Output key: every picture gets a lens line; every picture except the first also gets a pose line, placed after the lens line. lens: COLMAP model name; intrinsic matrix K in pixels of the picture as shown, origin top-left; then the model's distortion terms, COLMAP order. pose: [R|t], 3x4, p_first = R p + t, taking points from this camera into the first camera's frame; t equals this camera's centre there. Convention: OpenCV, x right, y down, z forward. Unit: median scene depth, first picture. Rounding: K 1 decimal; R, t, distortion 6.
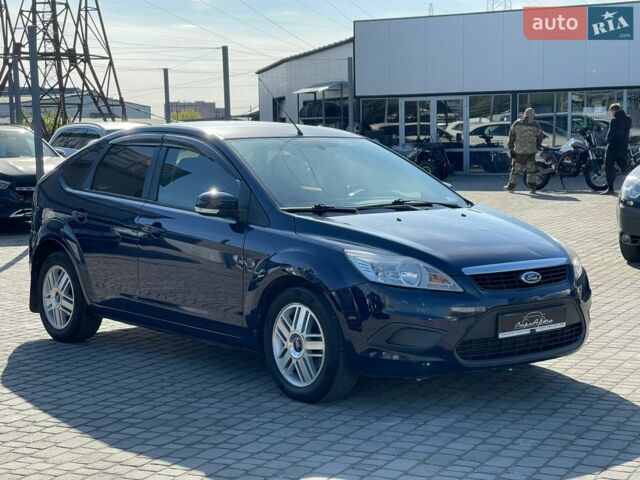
lens RADIAL K [[1188.0, 0, 320.0], [0, 1188.0, 240.0], [0, 0, 1]] dist [0.228057, 0.020884]
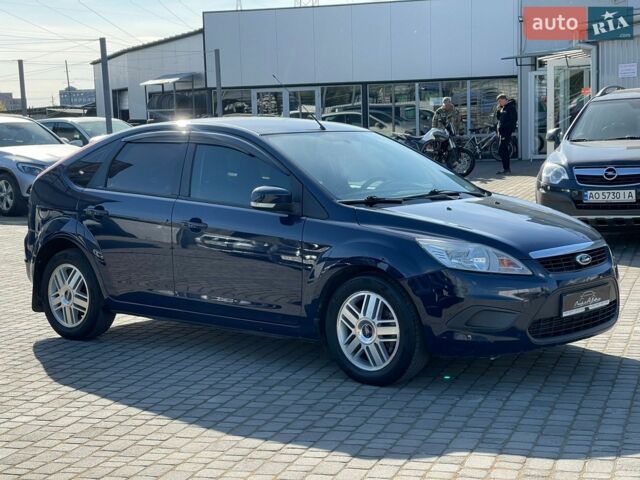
lens RADIAL K [[1188.0, 0, 320.0], [0, 1188.0, 240.0], [0, 0, 1]] dist [0.228057, 0.020884]
pose [[0.987125, -0.030234, 0.157067, -0.219811], [0.028950, 0.999526, 0.010456, -0.003908], [-0.157309, -0.005774, 0.987533, -0.025342]]
